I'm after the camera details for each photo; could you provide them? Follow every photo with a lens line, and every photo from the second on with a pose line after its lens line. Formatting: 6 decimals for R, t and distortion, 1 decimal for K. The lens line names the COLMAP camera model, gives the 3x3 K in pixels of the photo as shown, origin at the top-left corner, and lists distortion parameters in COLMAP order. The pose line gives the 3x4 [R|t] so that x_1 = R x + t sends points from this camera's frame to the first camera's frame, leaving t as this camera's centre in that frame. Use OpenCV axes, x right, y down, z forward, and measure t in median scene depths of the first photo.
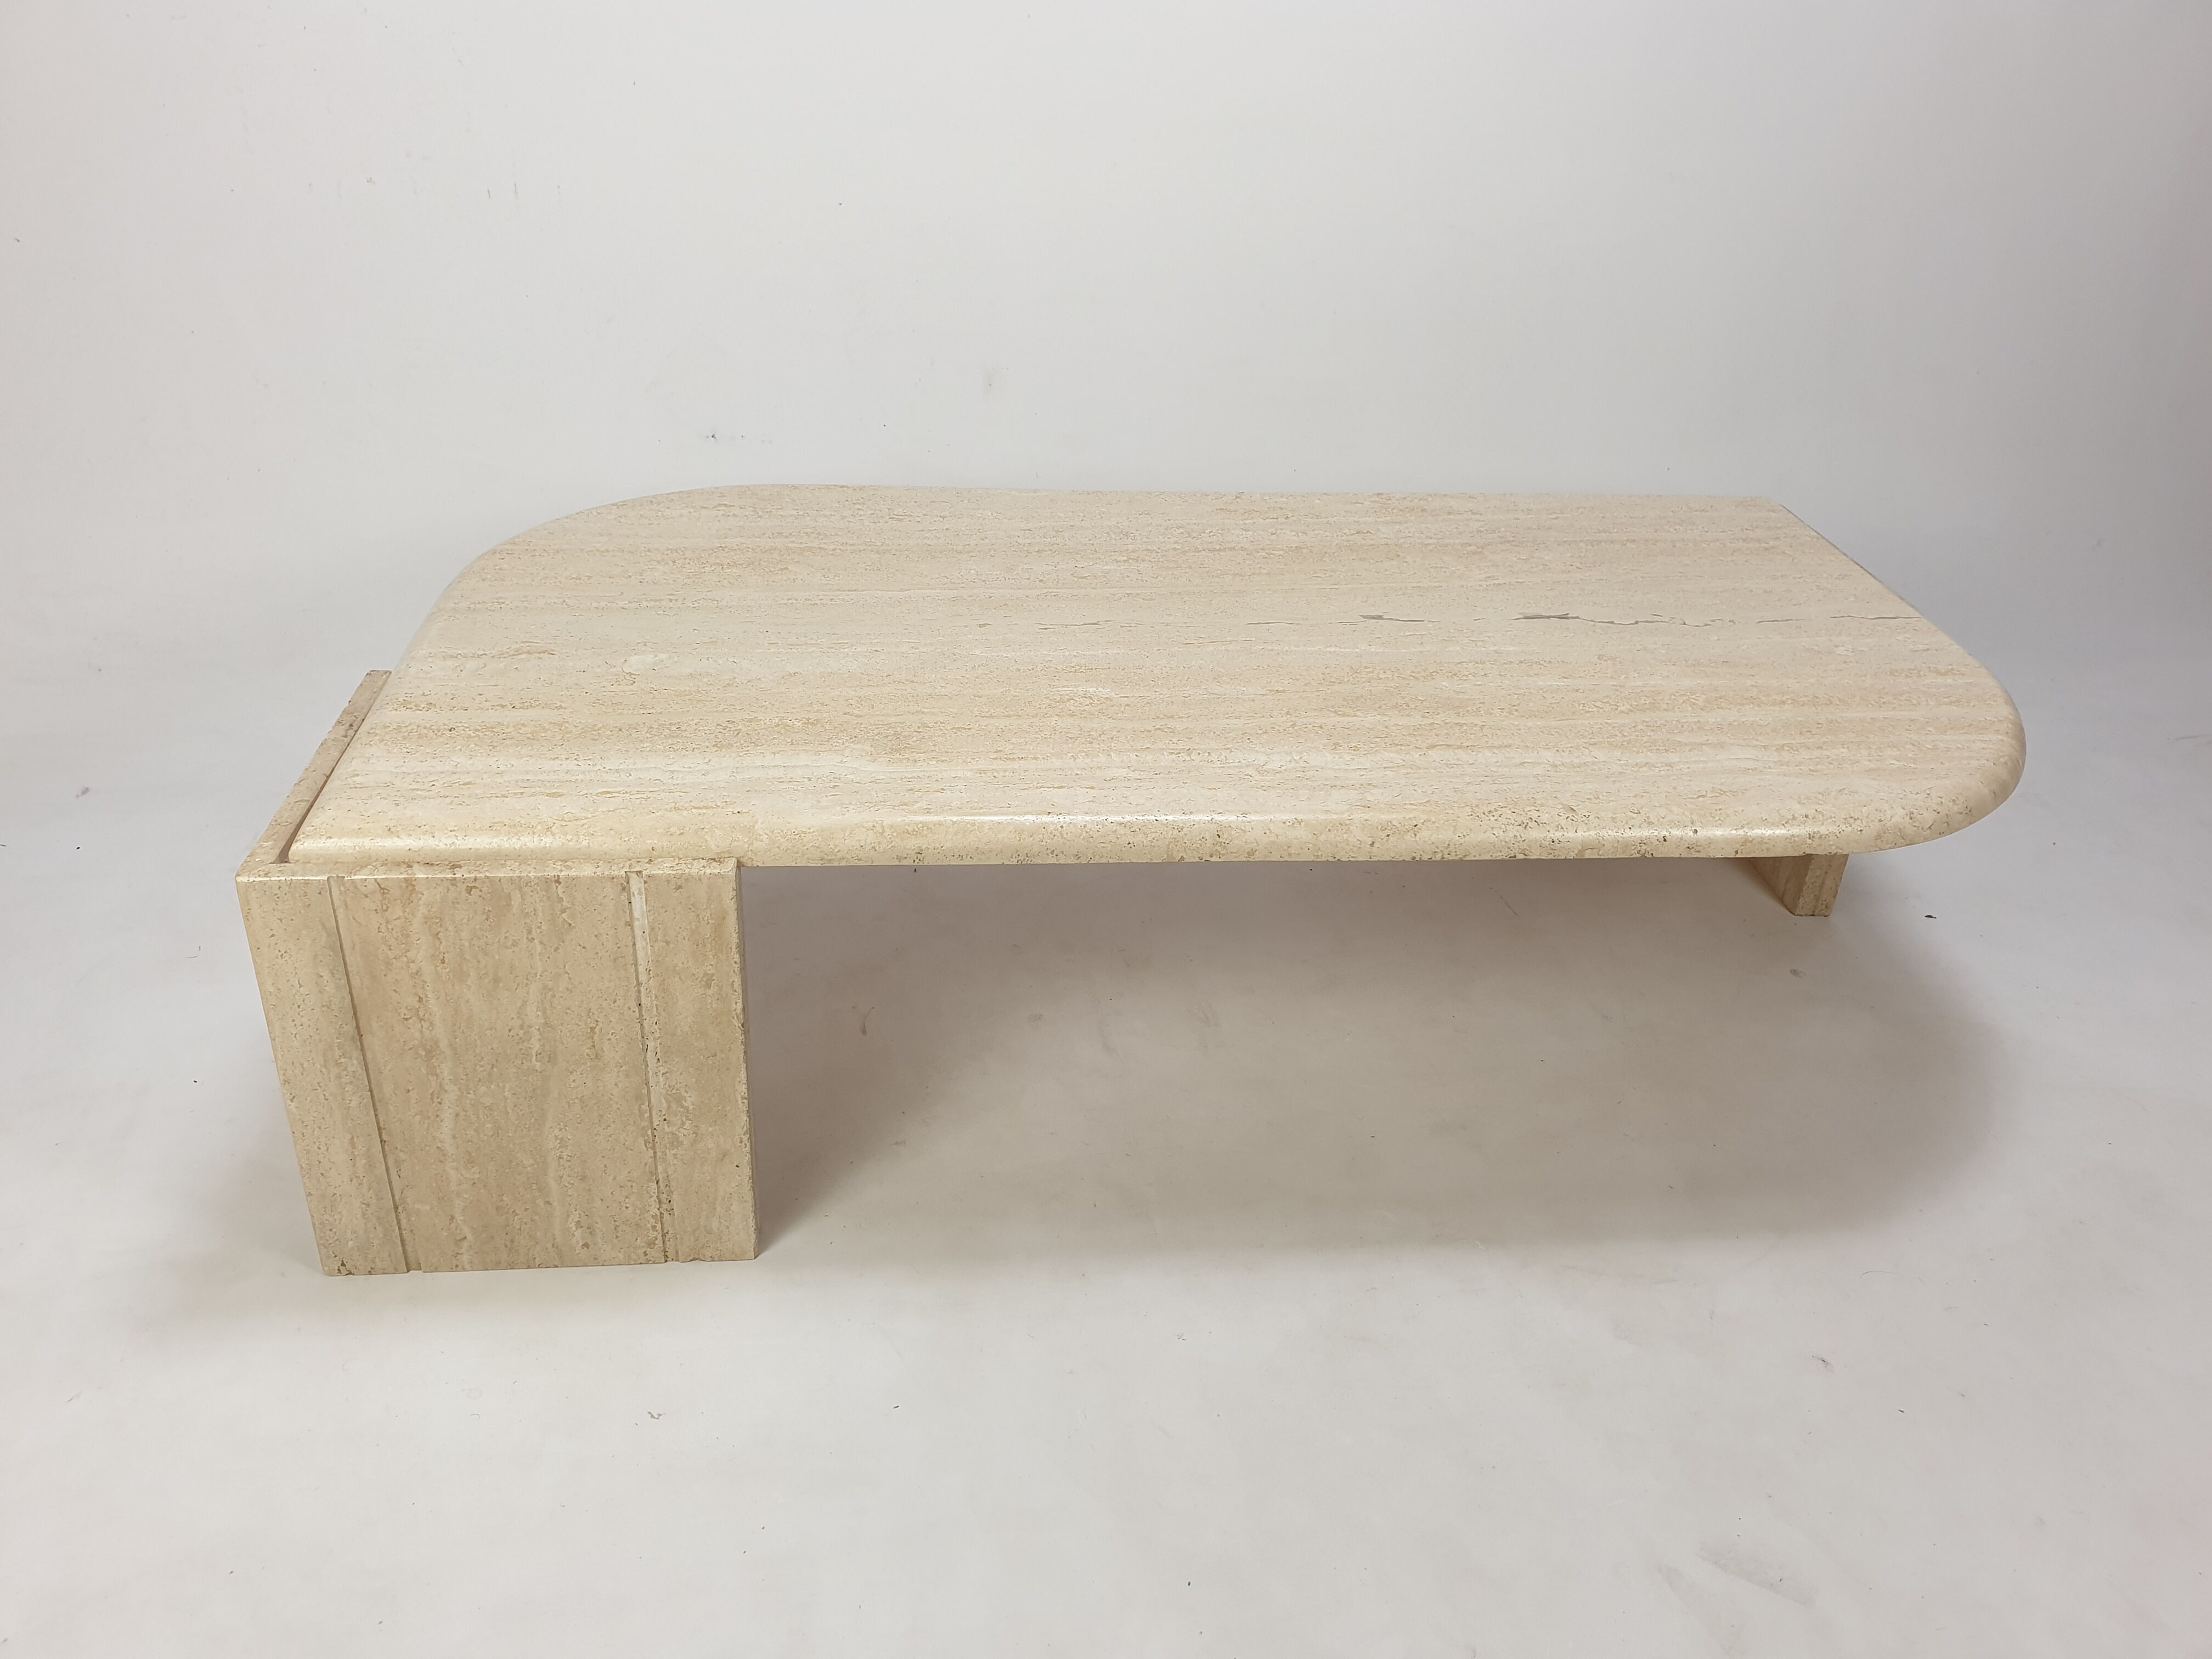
lens RADIAL K [[1719.9, 0, 1103.9], [0, 1719.9, 830.1], [0, 0, 1]] dist [0.168224, -0.547350]
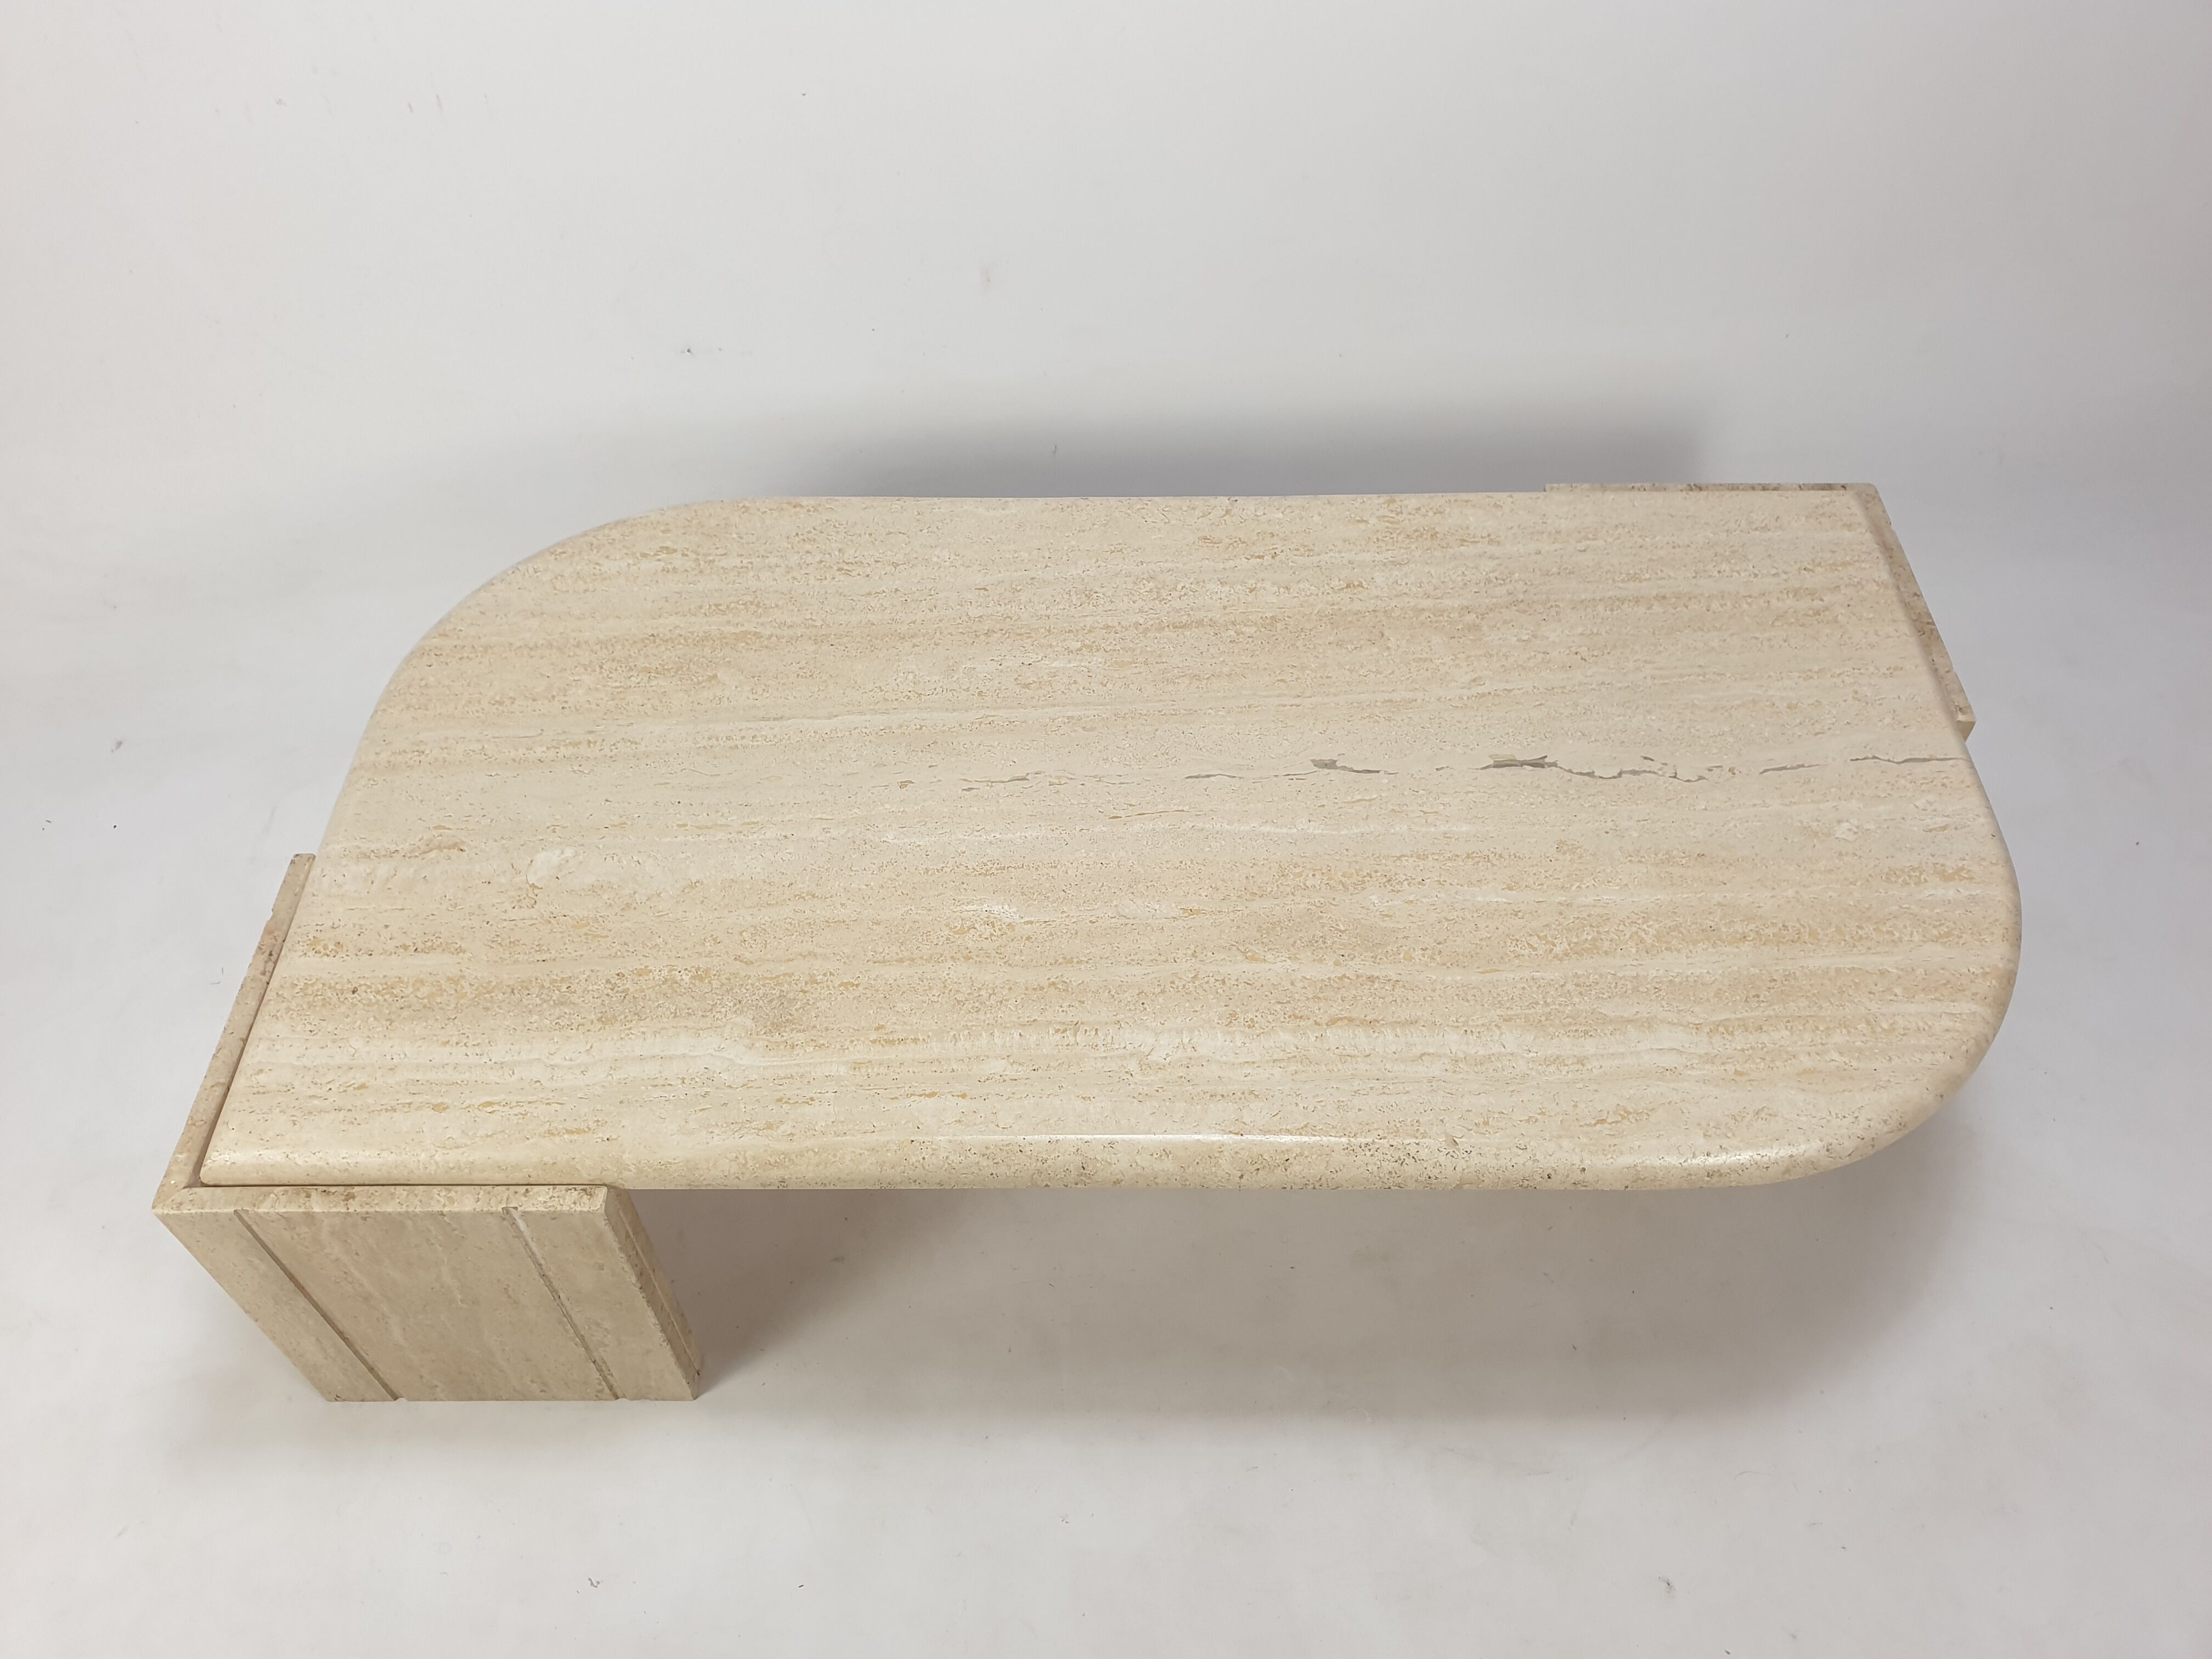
lens RADIAL K [[1721.2, 0, 1094.7], [0, 1721.2, 830.4], [0, 0, 1]] dist [0.128597, -0.376757]
pose [[0.992123, 0.045240, -0.116811, 0.170552], [-0.001100, 0.935617, 0.353016, -0.499389], [0.125261, -0.350107, 0.928297, 0.135276]]
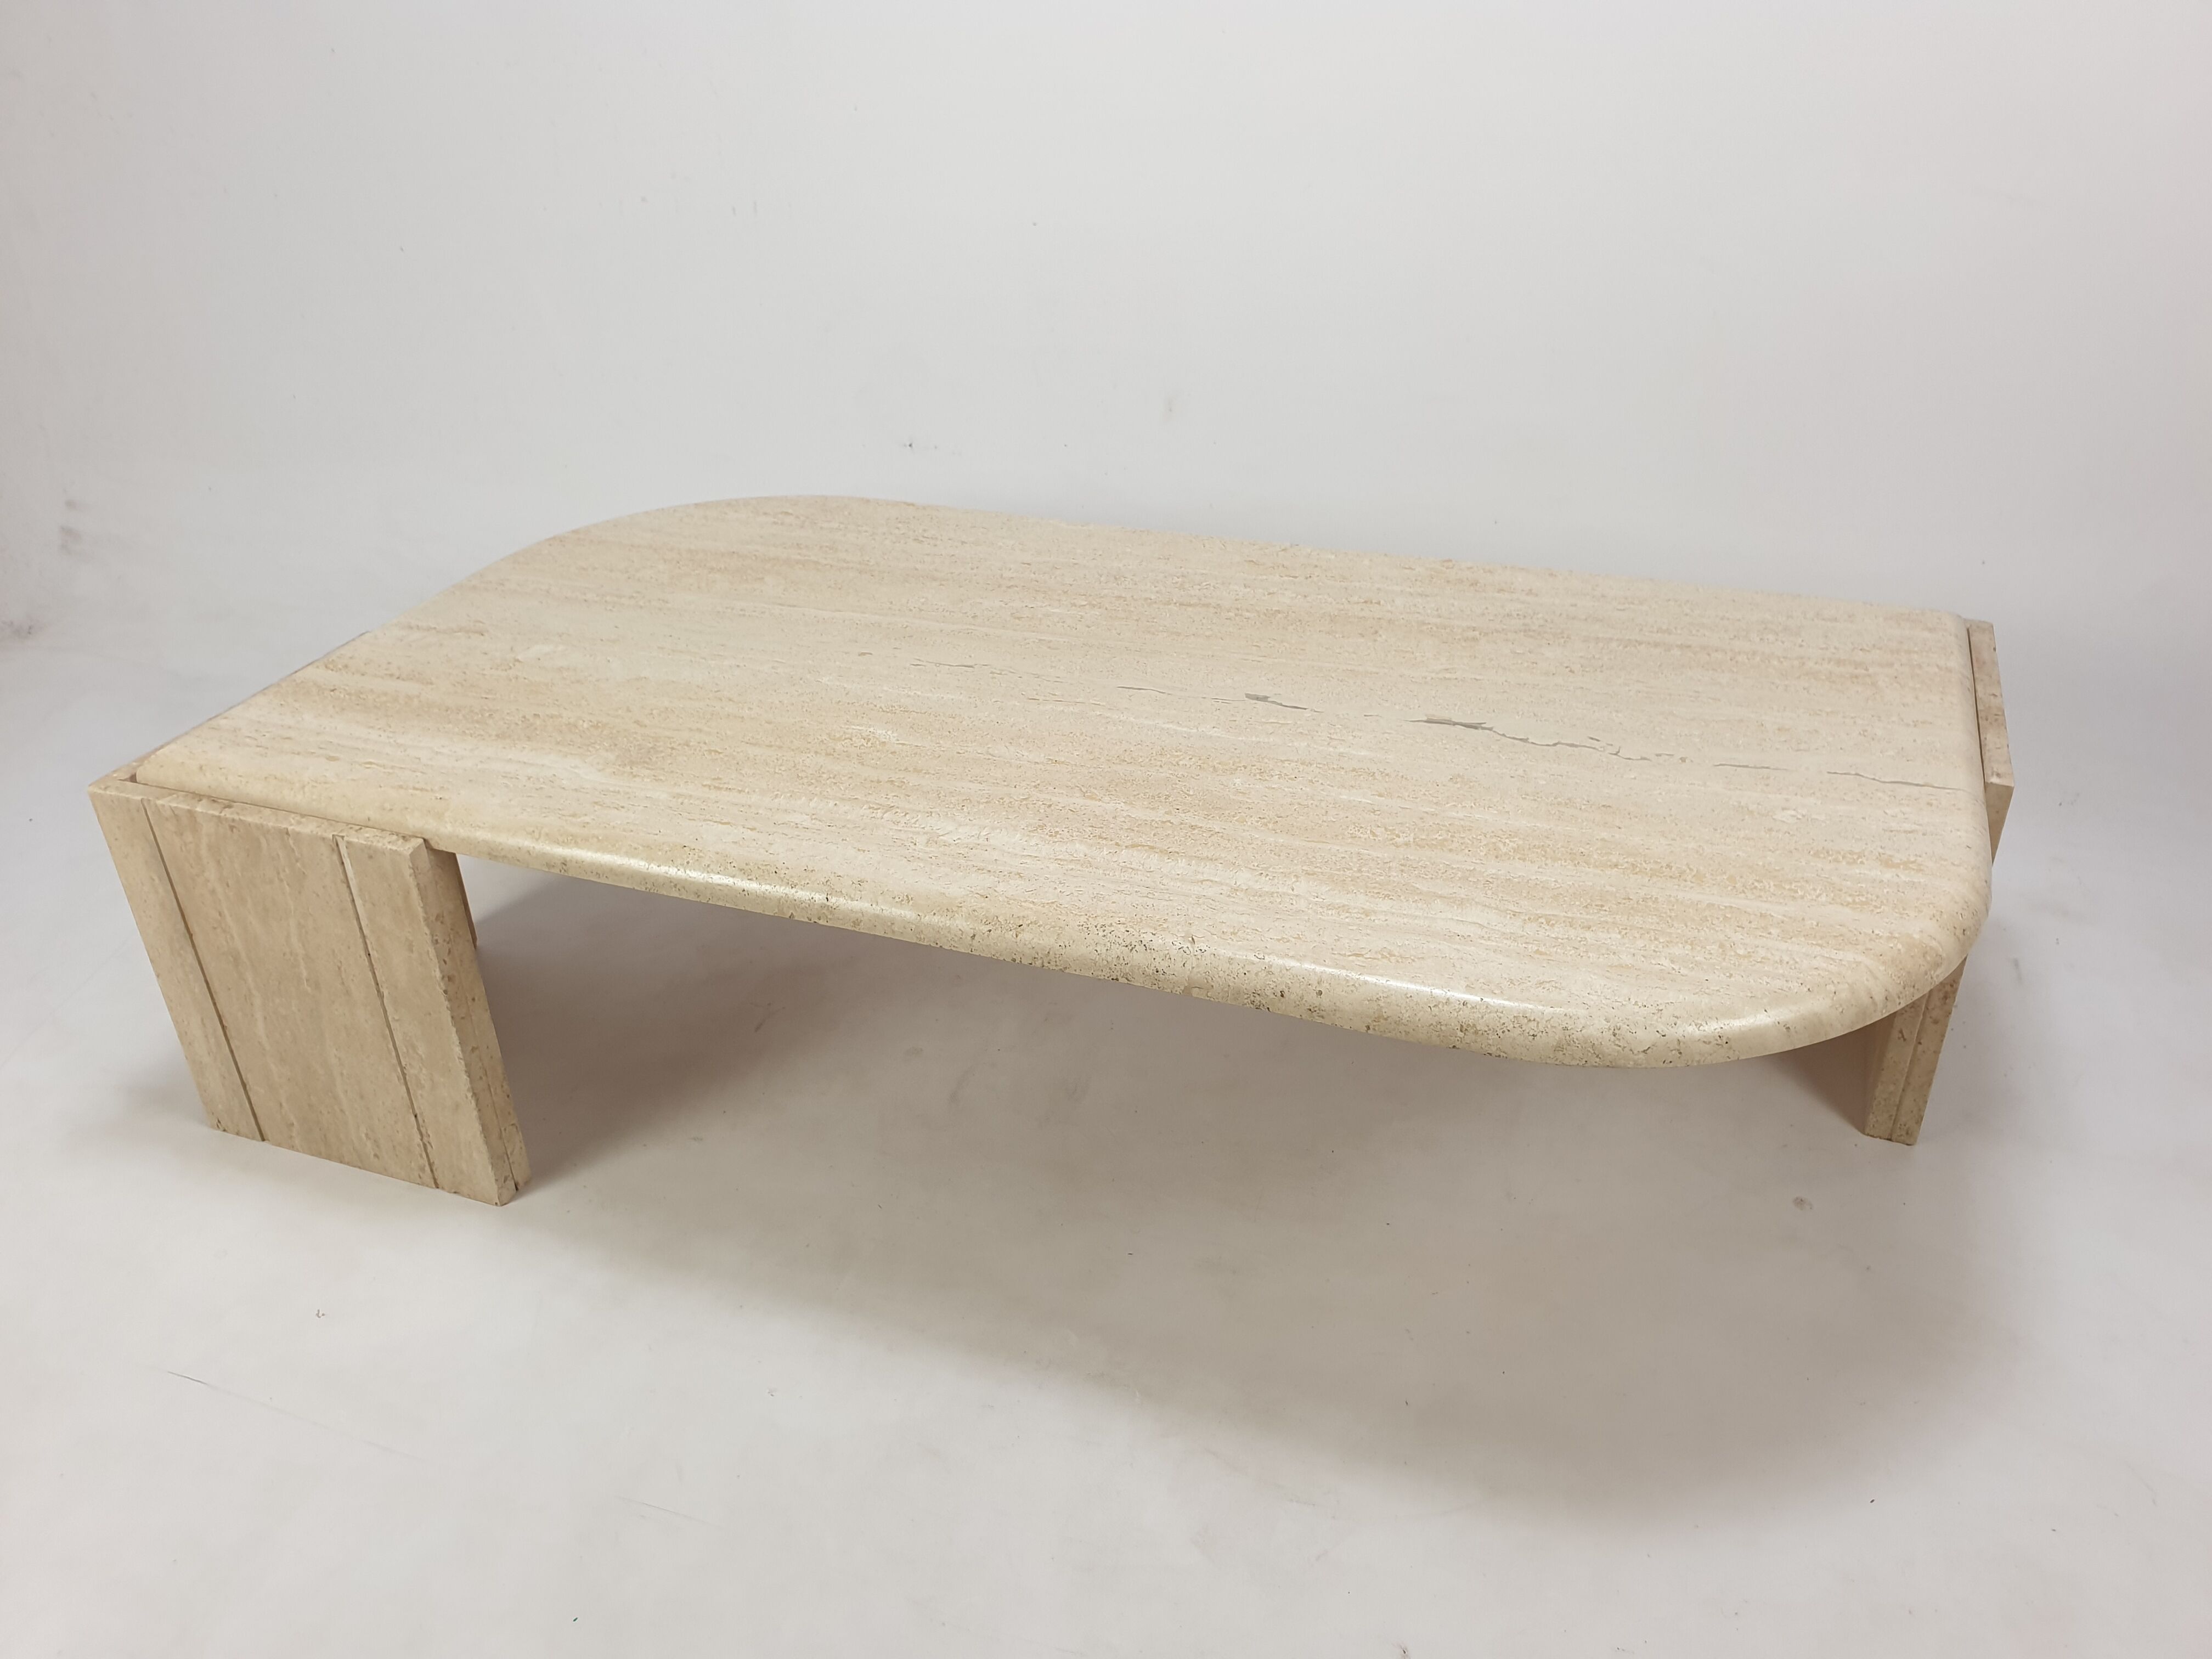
lens RADIAL K [[1736.4, 0, 1094.7], [0, 1736.4, 834.8], [0, 0, 1]] dist [0.116875, -0.326419]
pose [[0.887838, 0.163171, -0.430254, 0.581221], [-0.159827, 0.986156, 0.044187, -0.093963], [0.431508, 0.029535, 0.901626, 0.168834]]
